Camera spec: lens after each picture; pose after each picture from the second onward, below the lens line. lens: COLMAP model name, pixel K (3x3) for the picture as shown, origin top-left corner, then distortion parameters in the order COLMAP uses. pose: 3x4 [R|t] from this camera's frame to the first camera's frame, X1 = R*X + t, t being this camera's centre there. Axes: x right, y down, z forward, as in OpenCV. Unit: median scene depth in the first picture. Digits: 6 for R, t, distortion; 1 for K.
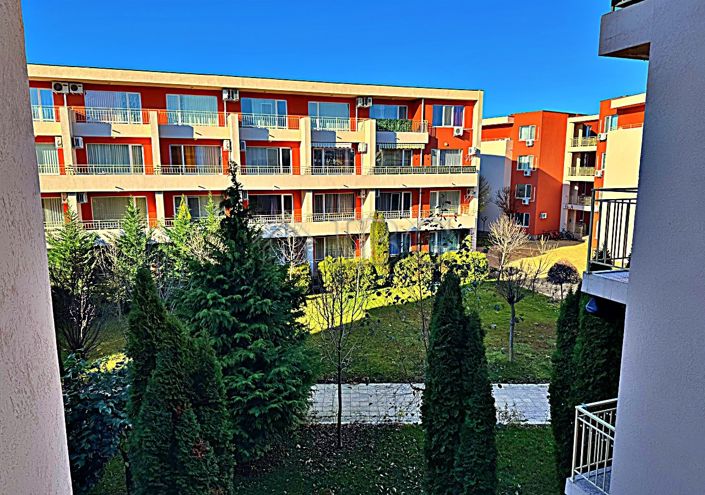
lens RADIAL K [[513.7, 0, 353.5], [0, 513.7, 260.7], [0, 0, 1]] dist [0.118849, -0.206951]
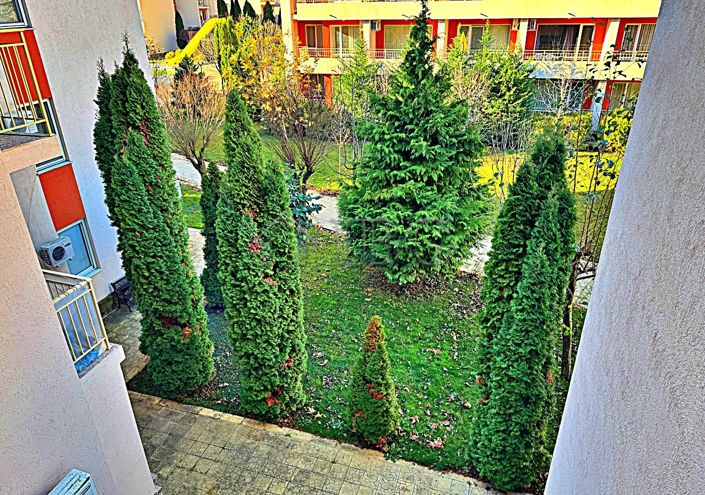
lens RADIAL K [[503.0, 0, 351.5], [0, 503.0, 263.0], [0, 0, 1]] dist [0.113652, -0.108408]
pose [[0.776776, 0.284762, -0.561720, 0.329826], [-0.100120, 0.936429, 0.336269, -0.021484], [0.621767, -0.204967, 0.755906, 0.112655]]
